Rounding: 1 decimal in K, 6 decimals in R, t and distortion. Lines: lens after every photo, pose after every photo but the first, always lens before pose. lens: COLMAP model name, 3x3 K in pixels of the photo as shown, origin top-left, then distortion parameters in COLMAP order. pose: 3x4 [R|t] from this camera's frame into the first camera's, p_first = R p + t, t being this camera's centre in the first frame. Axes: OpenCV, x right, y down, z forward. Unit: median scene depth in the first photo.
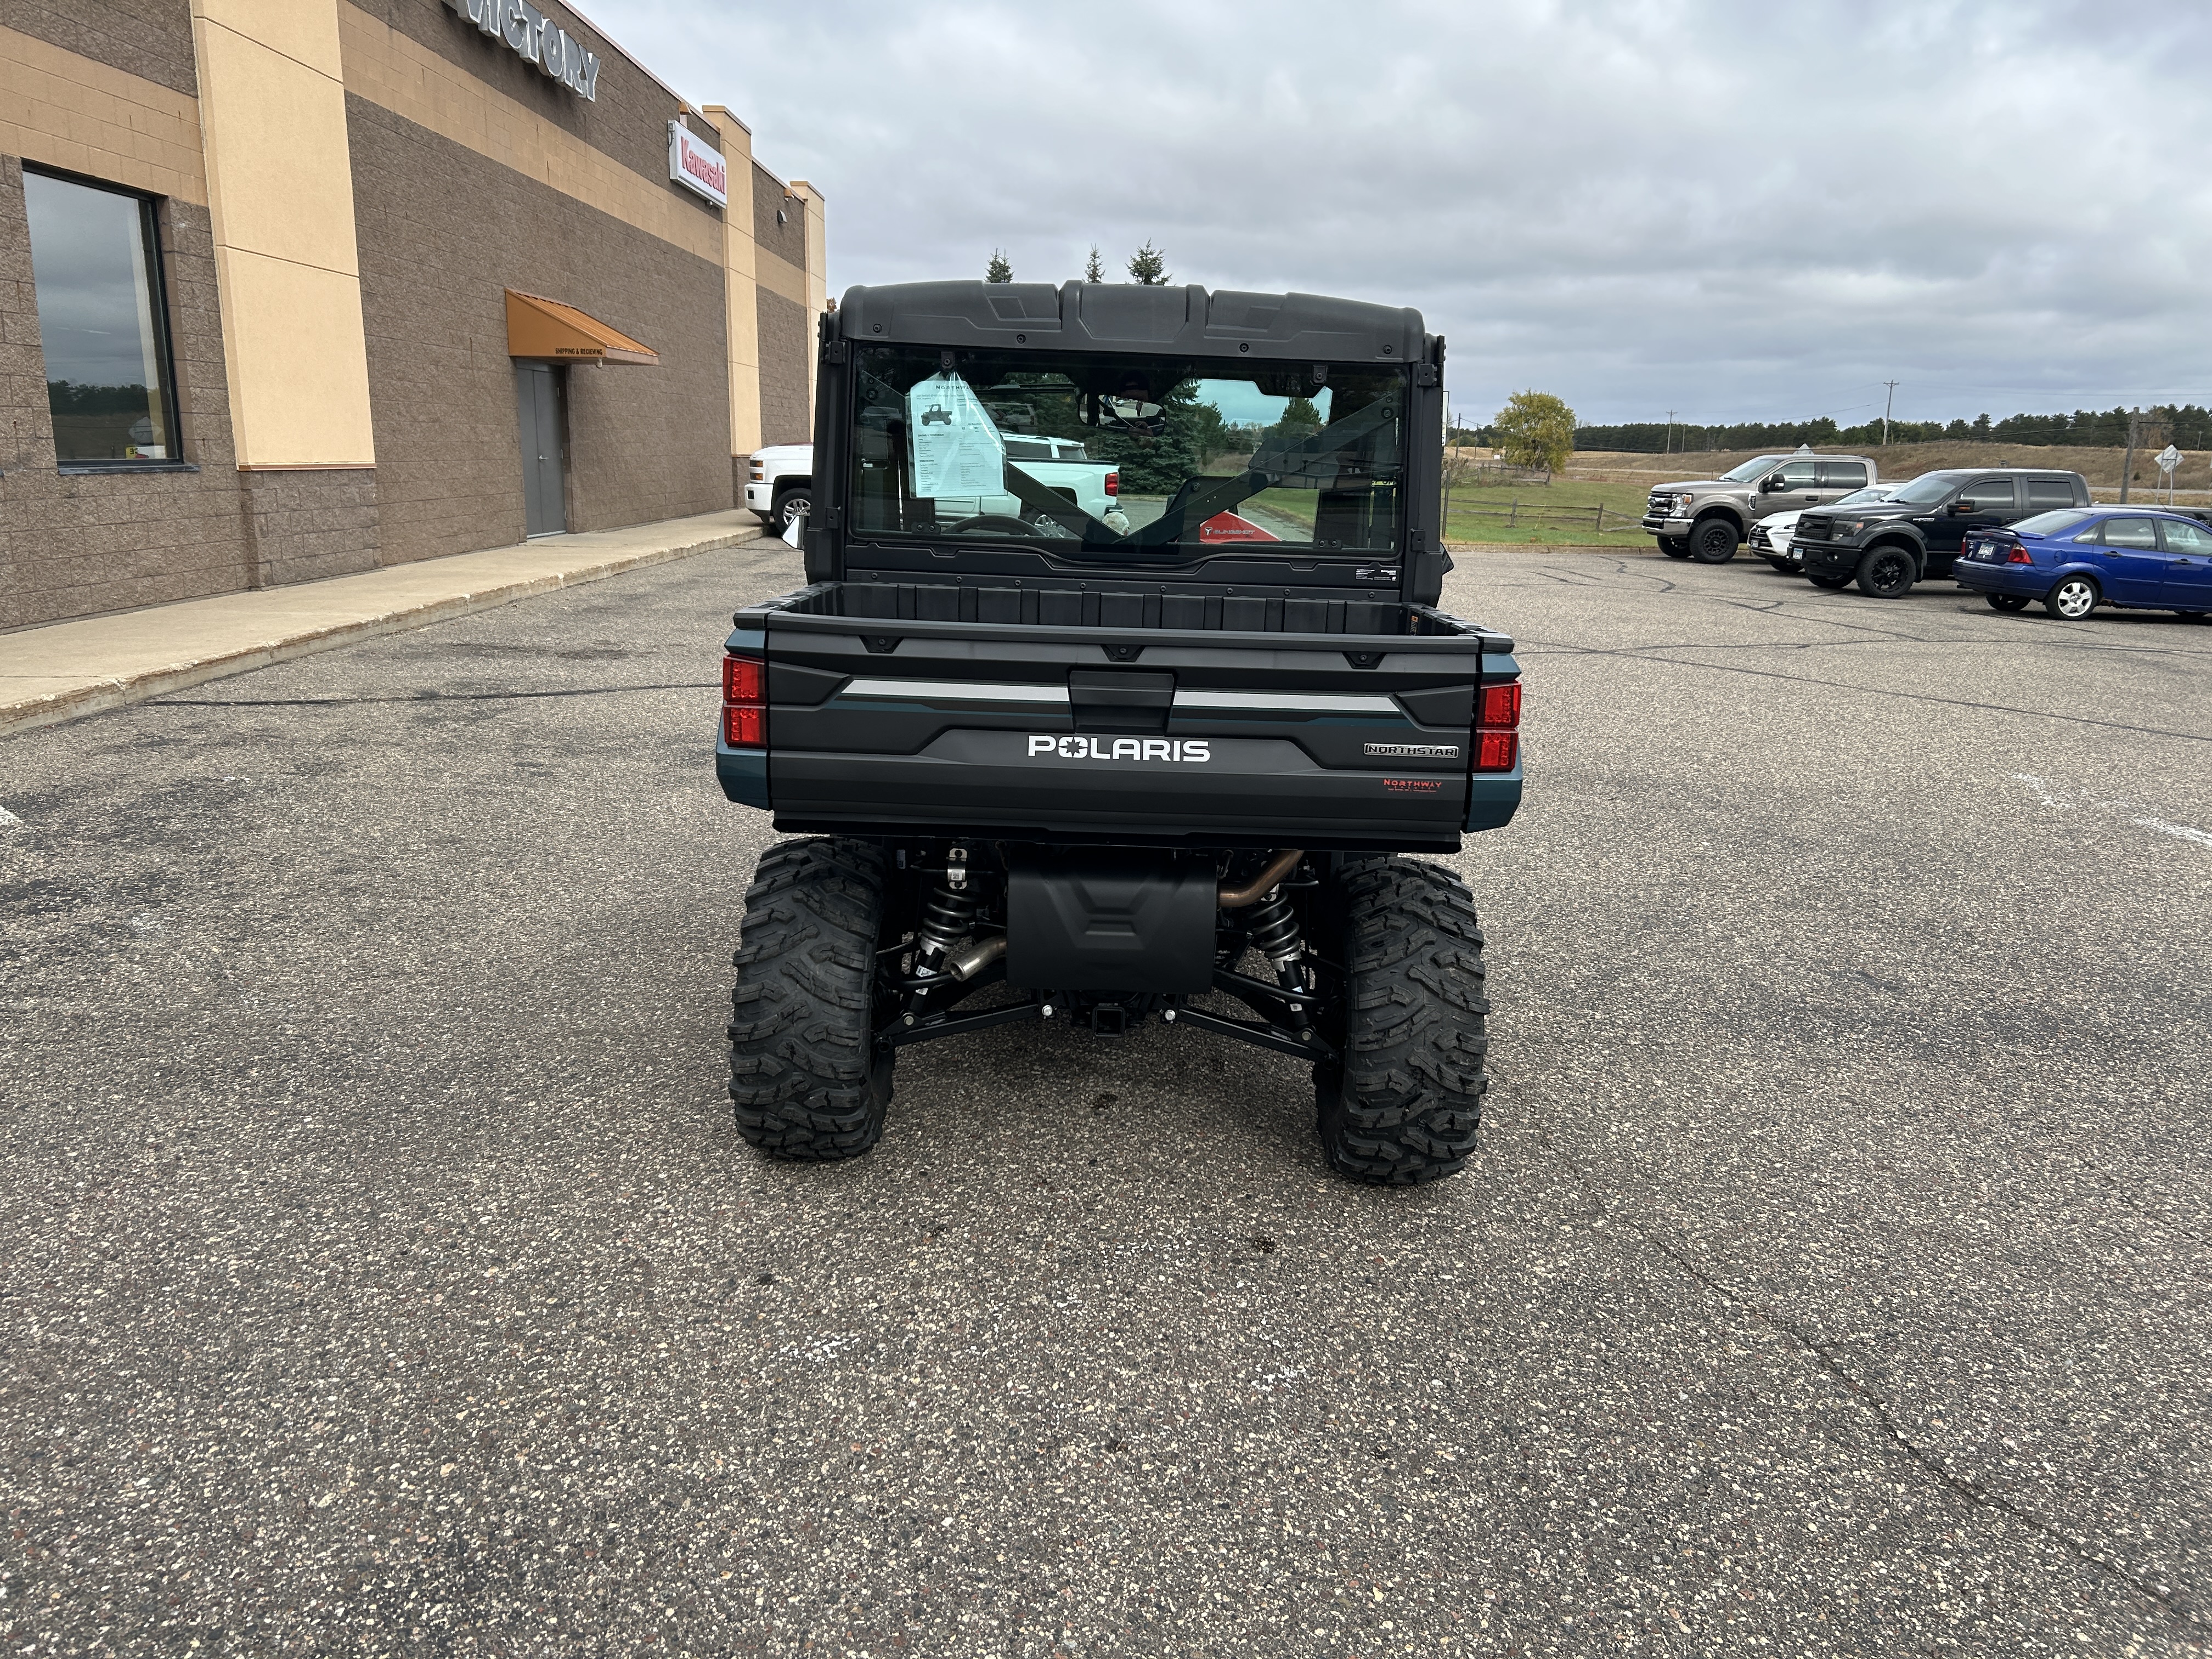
lens RADIAL K [[1662.5, 0, 1110.1], [0, 1662.5, 842.9], [0, 0, 1]] dist [0.035671, -0.031756]
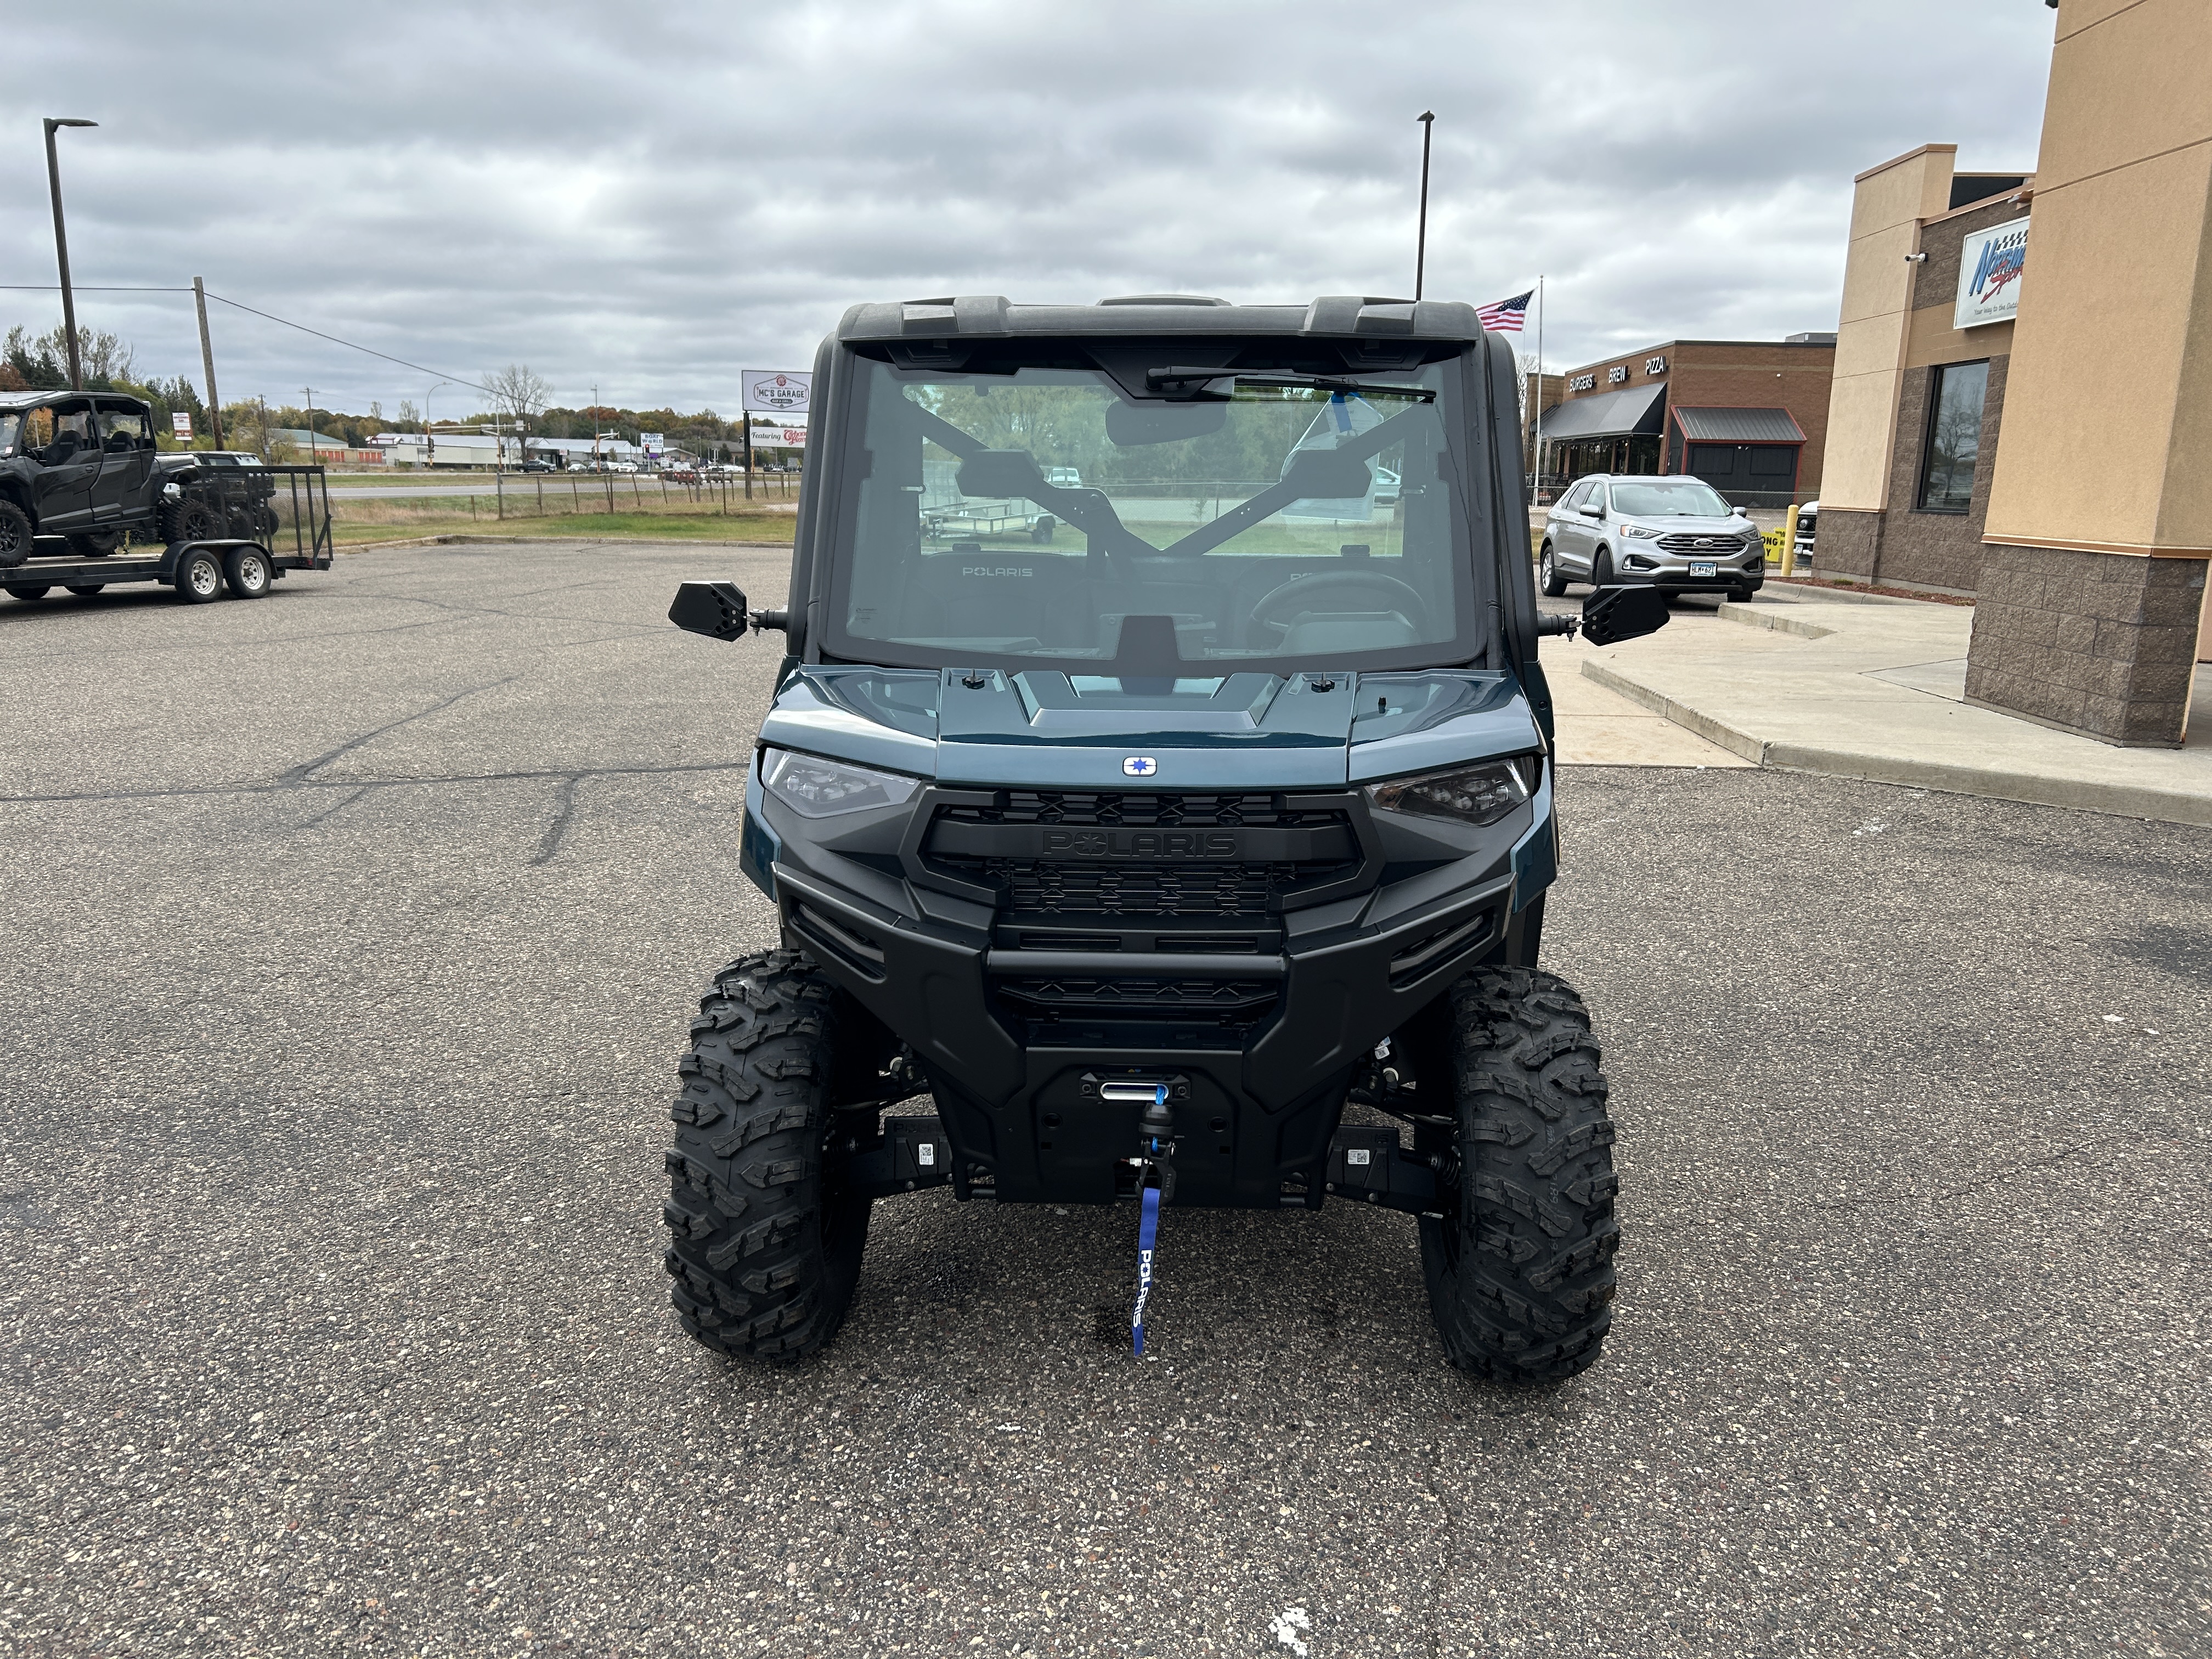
lens RADIAL K [[1639.7, 0, 1112.9], [0, 1639.7, 849.5], [0, 0, 1]] dist [0.037512, -0.027352]
pose [[-0.998407, -0.047643, 0.030235, -0.000169], [-0.029315, 0.895789, 0.443513, -0.427083], [-0.048215, 0.441920, -0.895758, 1.816952]]
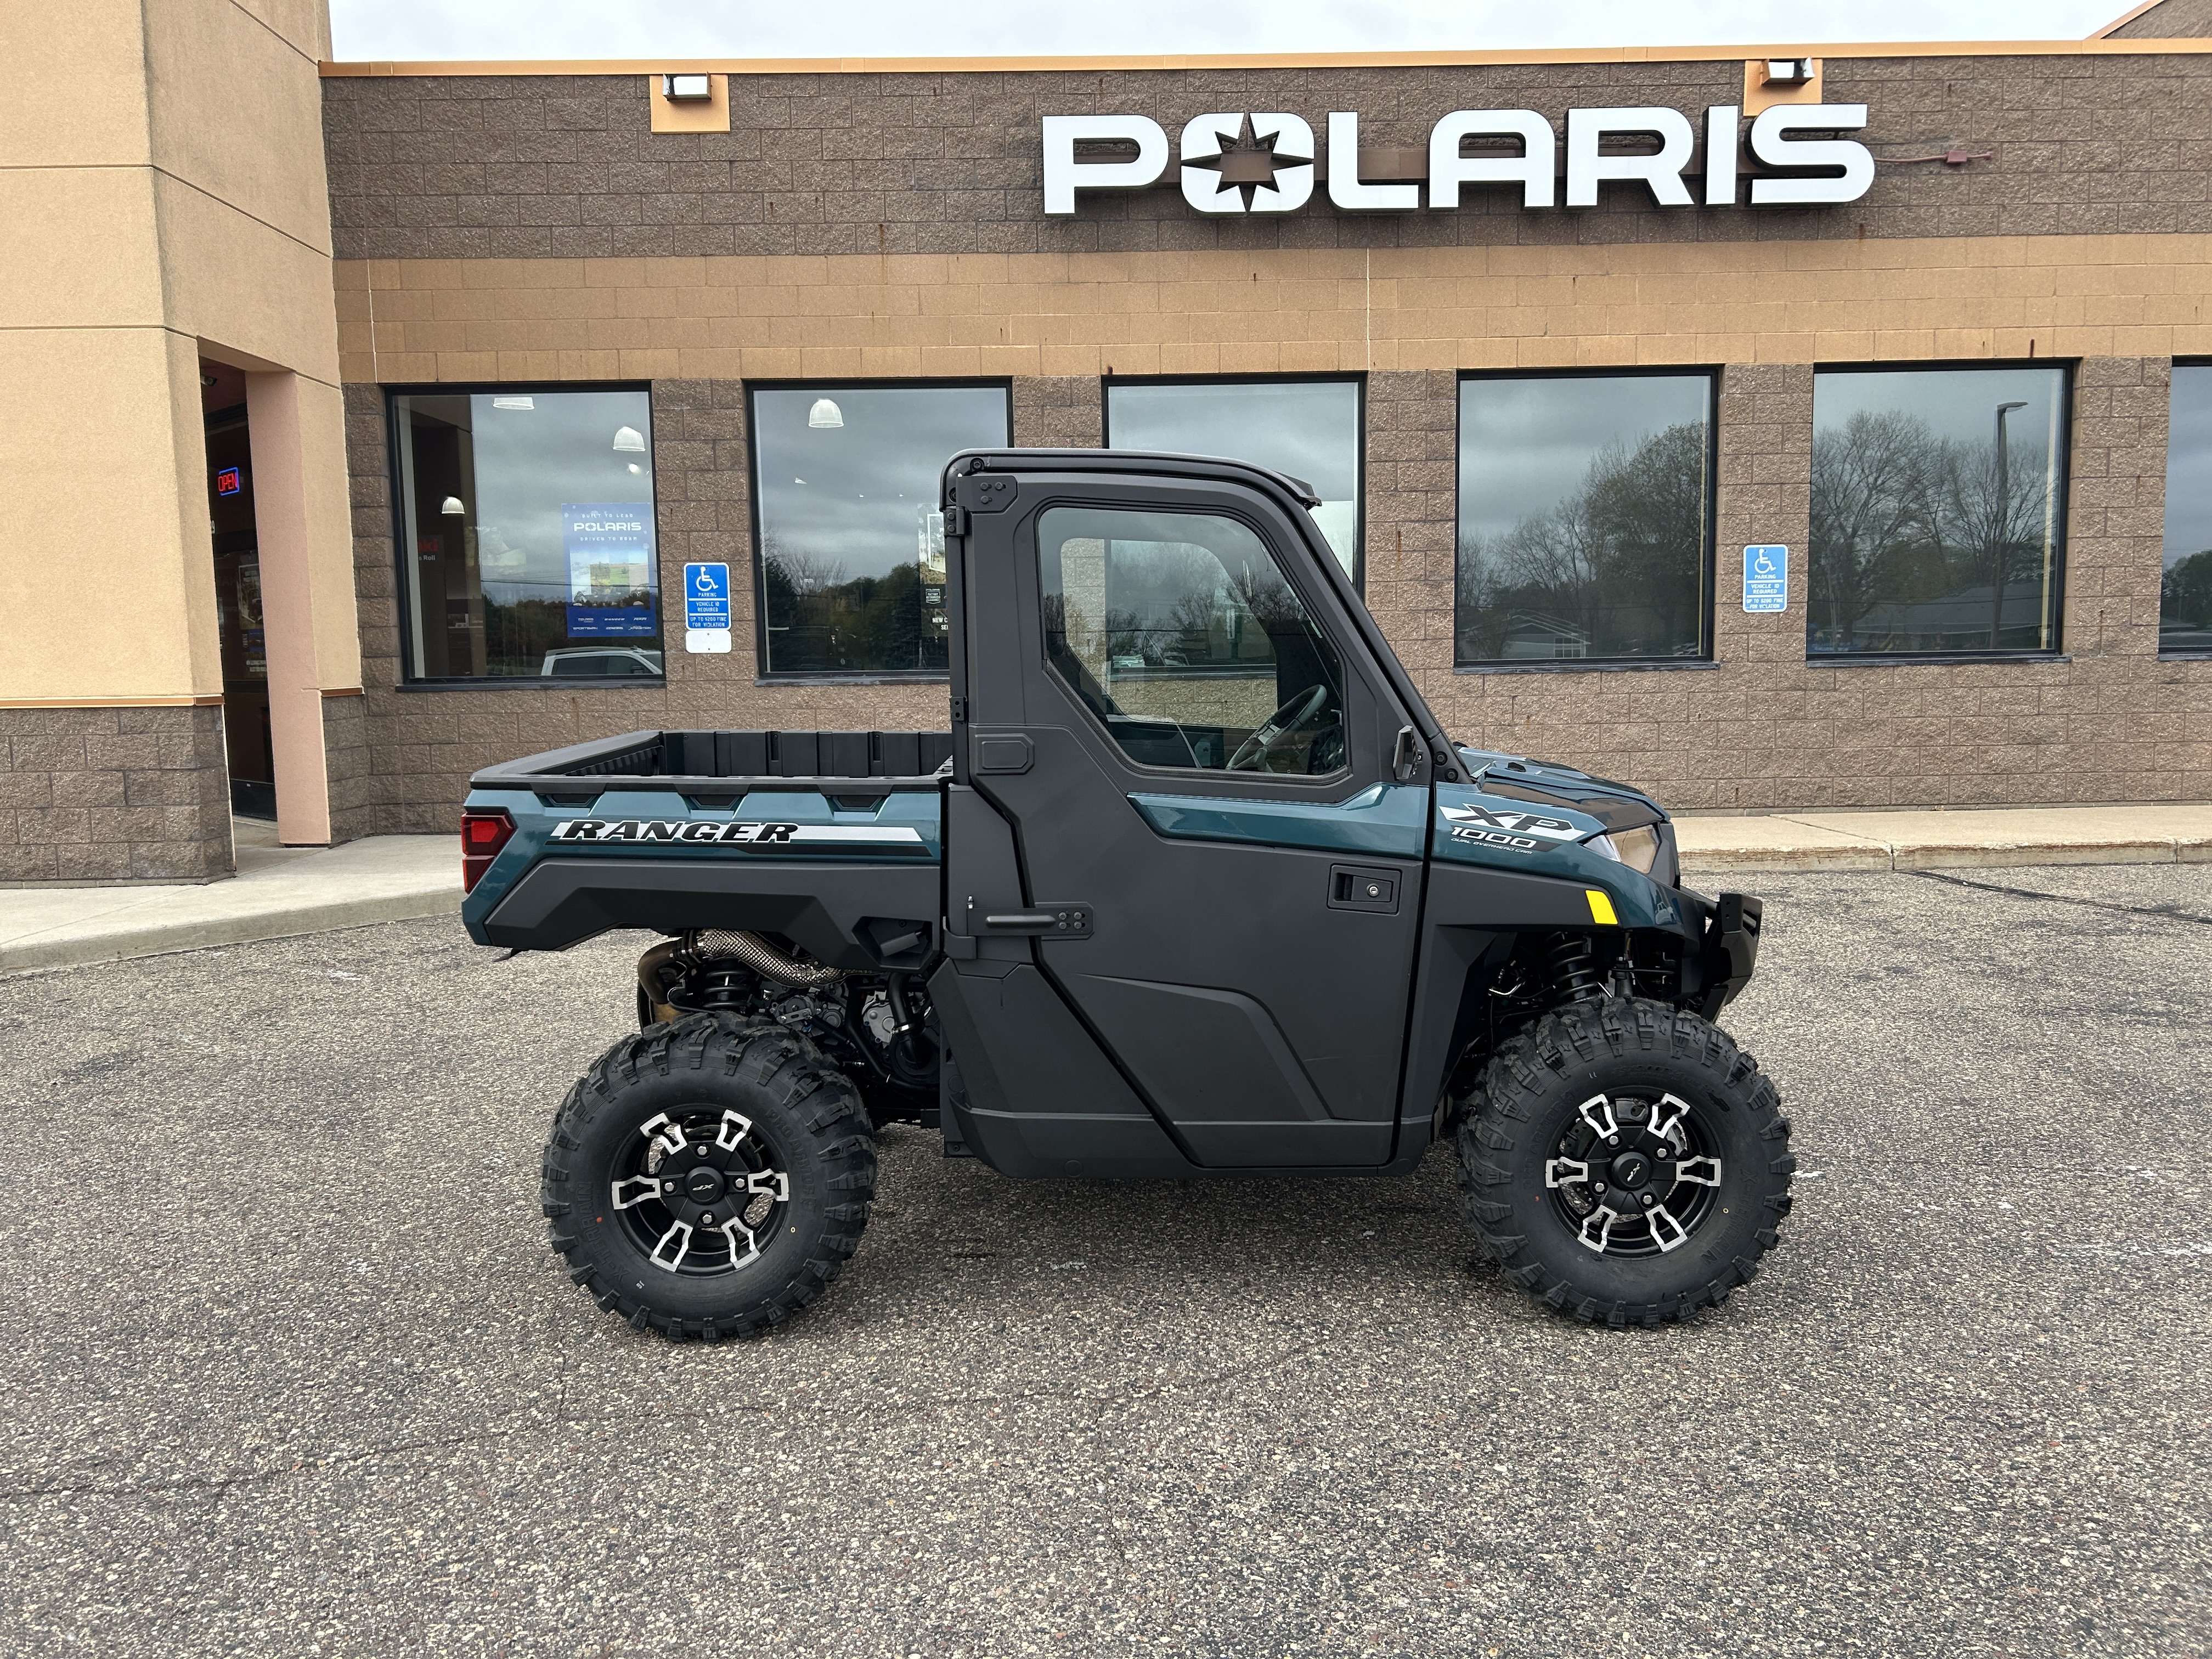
lens RADIAL K [[1661.0, 0, 1099.3], [0, 1661.0, 843.0], [0, 0, 1]] dist [0.022511, -0.018095]
pose [[0.000539, 0.102384, -0.994745, 0.950674], [-0.214780, 0.971542, 0.099879, -0.196270], [0.976662, 0.213598, 0.022513, 0.972199]]
